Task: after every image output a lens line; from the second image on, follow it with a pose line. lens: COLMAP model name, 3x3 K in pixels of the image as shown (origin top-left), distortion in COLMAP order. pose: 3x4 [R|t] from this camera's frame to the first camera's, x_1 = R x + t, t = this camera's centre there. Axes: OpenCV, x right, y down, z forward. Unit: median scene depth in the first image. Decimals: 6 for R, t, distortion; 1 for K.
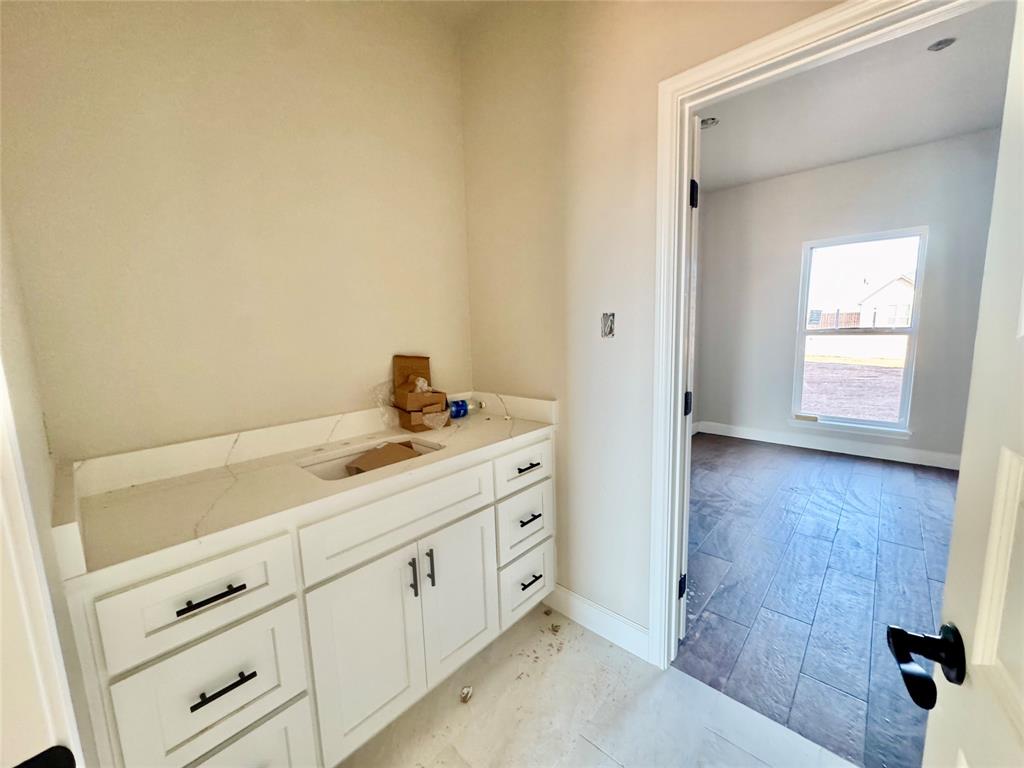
lens RADIAL K [[409.9, 0, 512.0], [0, 409.9, 384.0], [0, 0, 1]] dist [-0.001503, -0.000115]
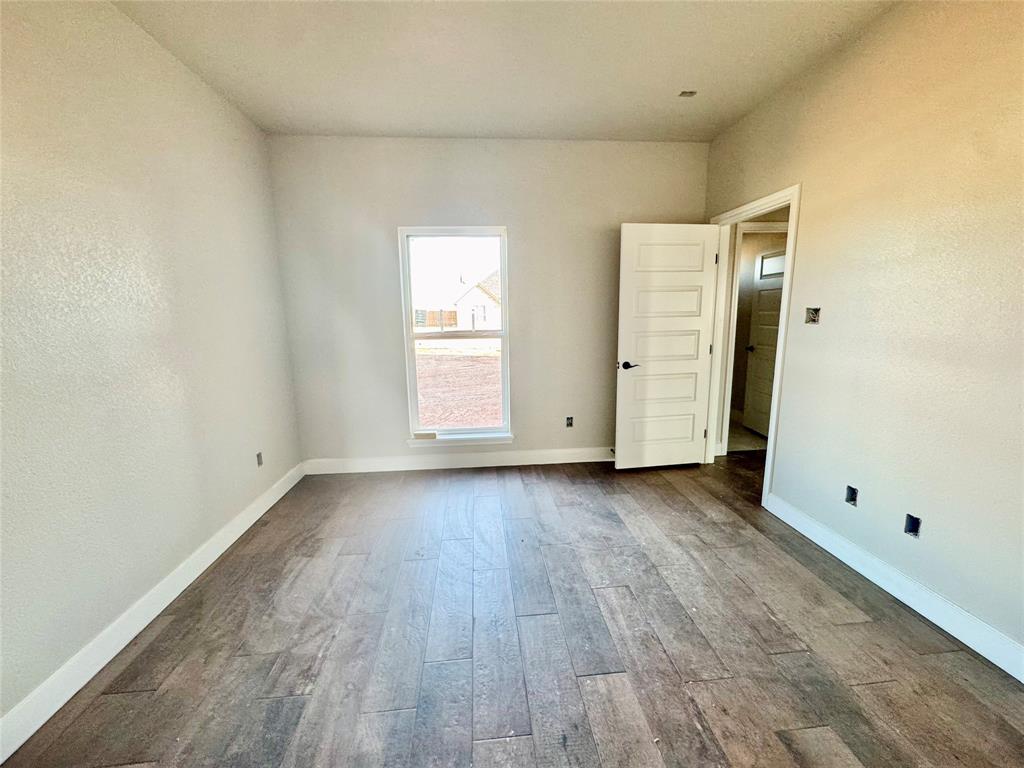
lens RADIAL K [[409.9, 0, 512.0], [0, 409.9, 384.0], [0, 0, 1]] dist [-0.001503, -0.000115]
pose [[0.672682, -0.109729, 0.731750, 0.239050], [0.099669, 0.993367, 0.057336, -0.060016], [-0.733188, 0.034364, 0.679157, 0.298273]]
